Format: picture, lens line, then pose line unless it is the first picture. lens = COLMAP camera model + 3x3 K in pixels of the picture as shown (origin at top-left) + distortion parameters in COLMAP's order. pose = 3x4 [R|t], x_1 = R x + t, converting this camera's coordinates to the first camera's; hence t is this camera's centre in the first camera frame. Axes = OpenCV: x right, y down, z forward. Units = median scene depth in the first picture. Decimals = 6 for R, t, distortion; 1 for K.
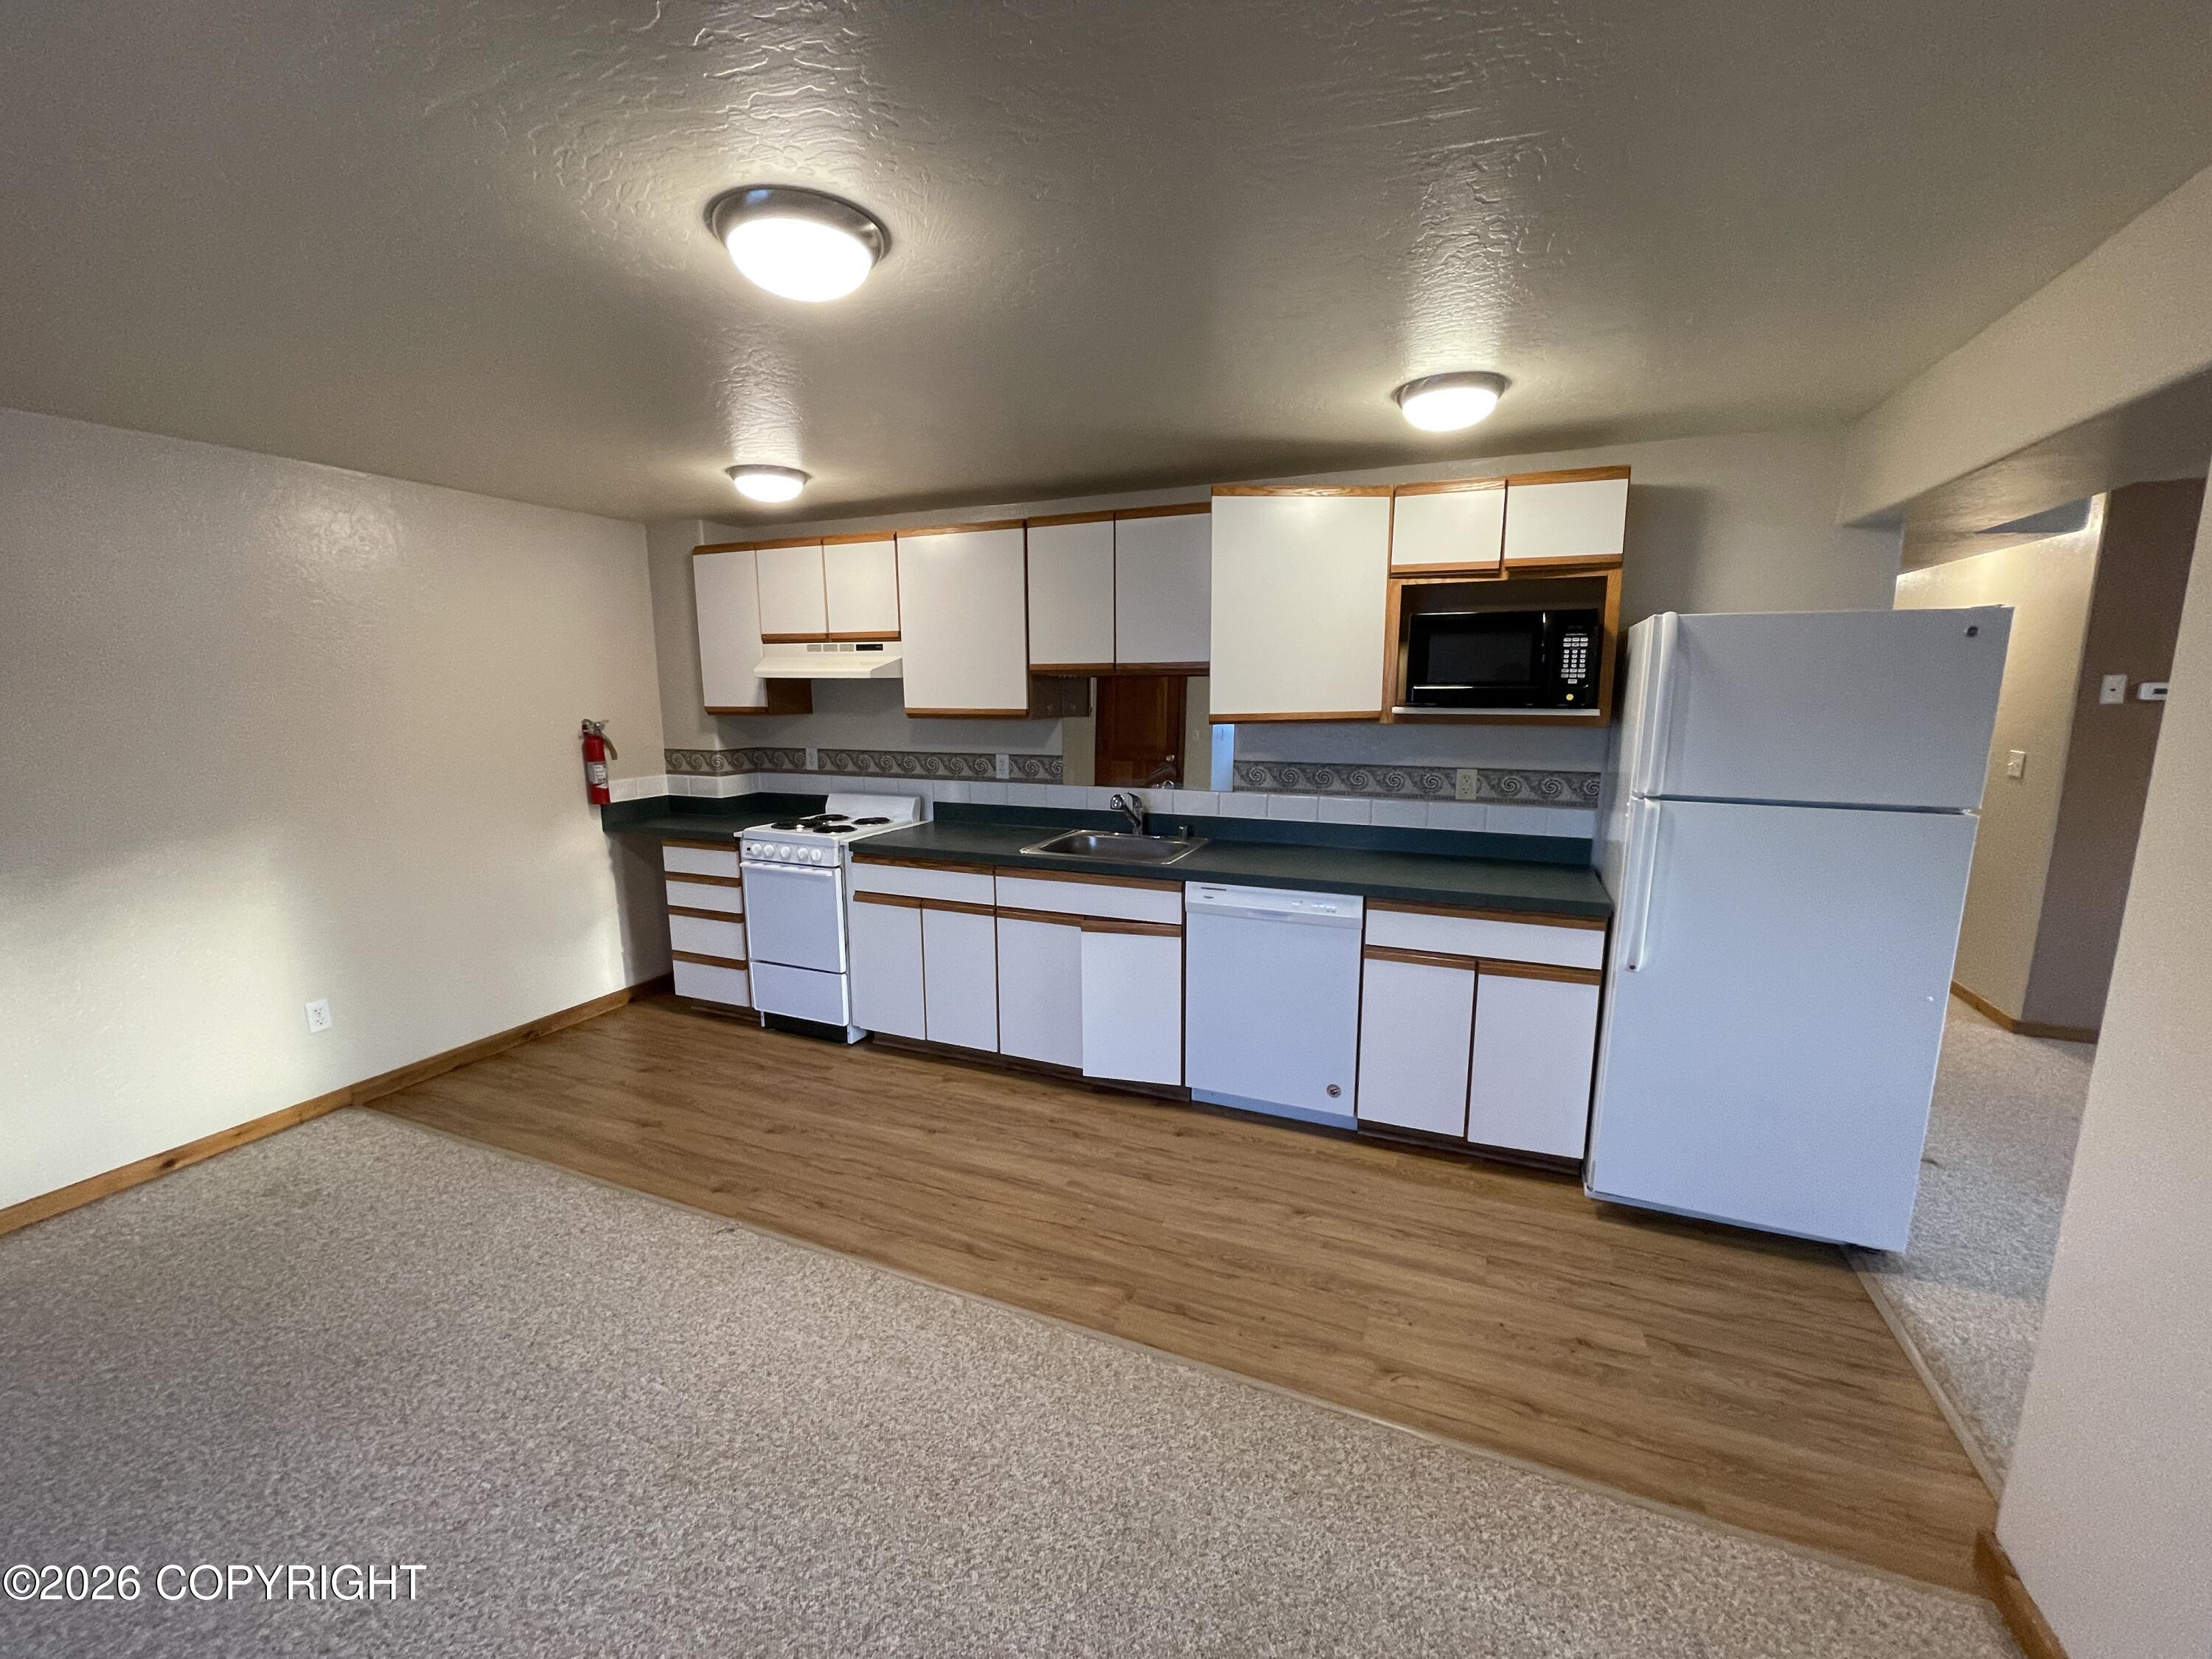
lens RADIAL K [[895.2, 0, 1096.5], [0, 895.2, 831.3], [0, 0, 1]] dist [0.001498, 0.000271]
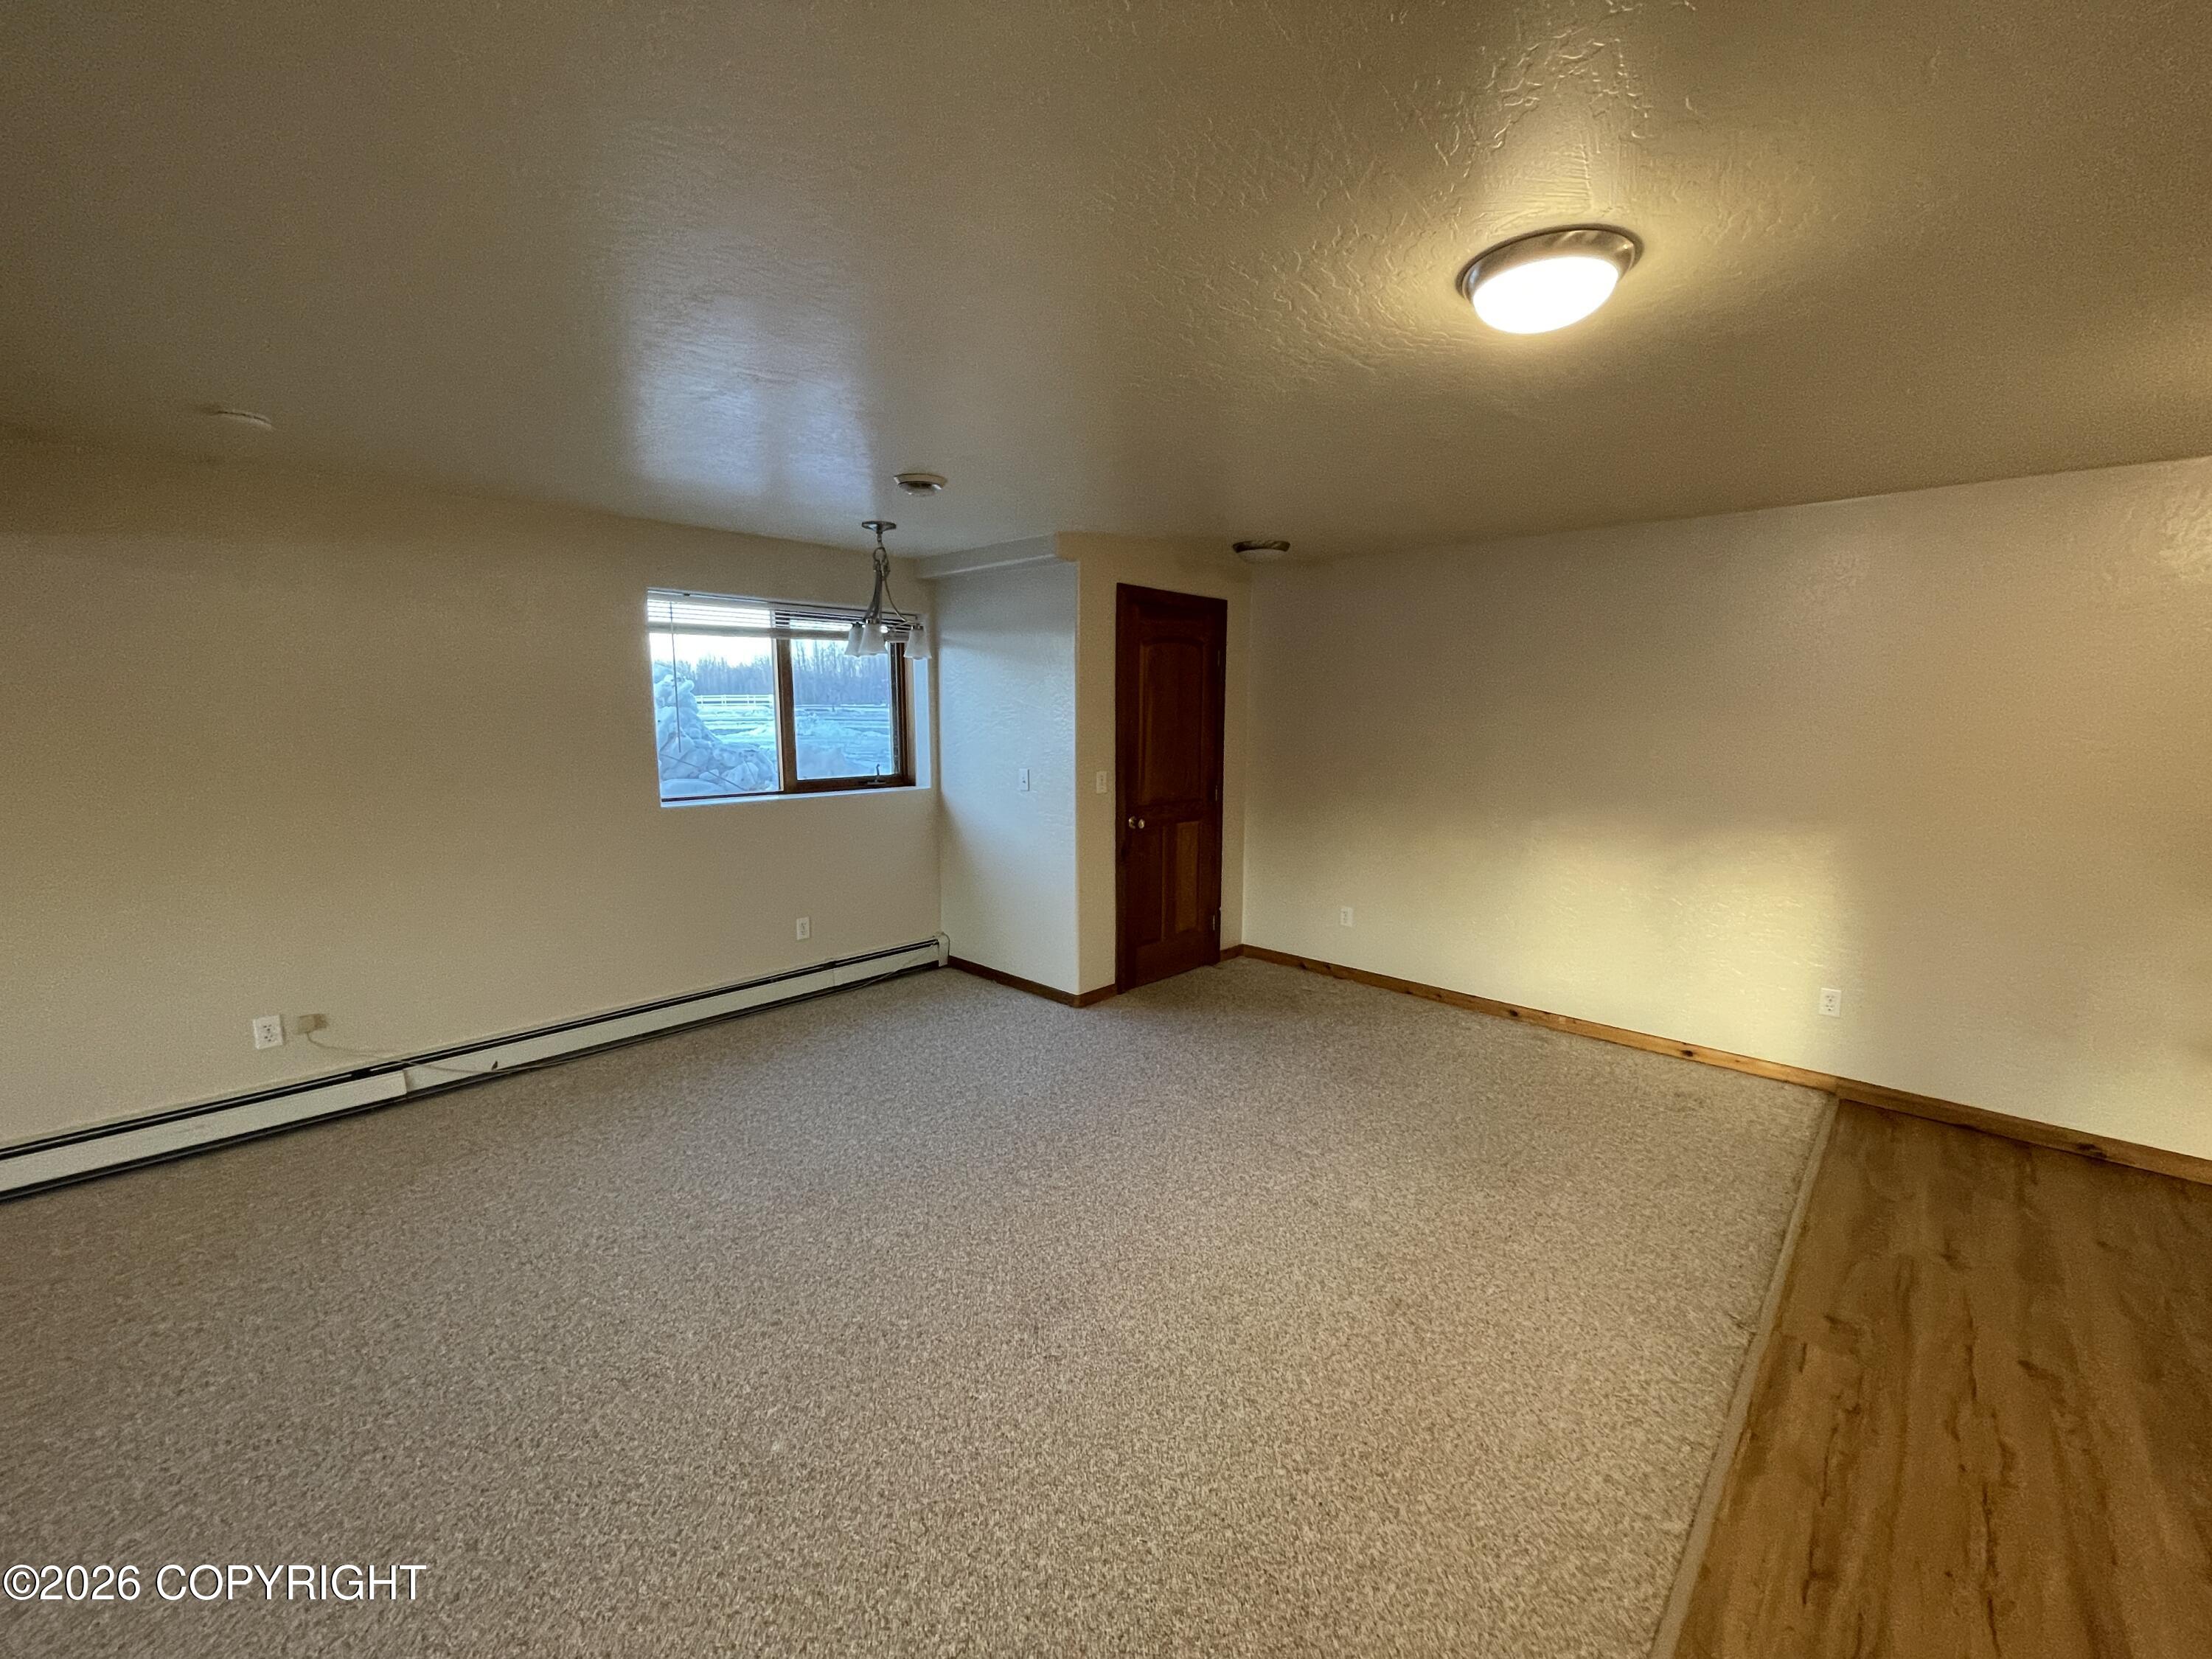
lens RADIAL K [[895.2, 0, 1096.5], [0, 895.2, 831.3], [0, 0, 1]] dist [0.001498, 0.000271]
pose [[-0.352507, 0.130443, -0.926673, 0.561845], [-0.154436, 0.968551, 0.195086, -0.092483], [0.922978, 0.211881, -0.321276, 0.609258]]
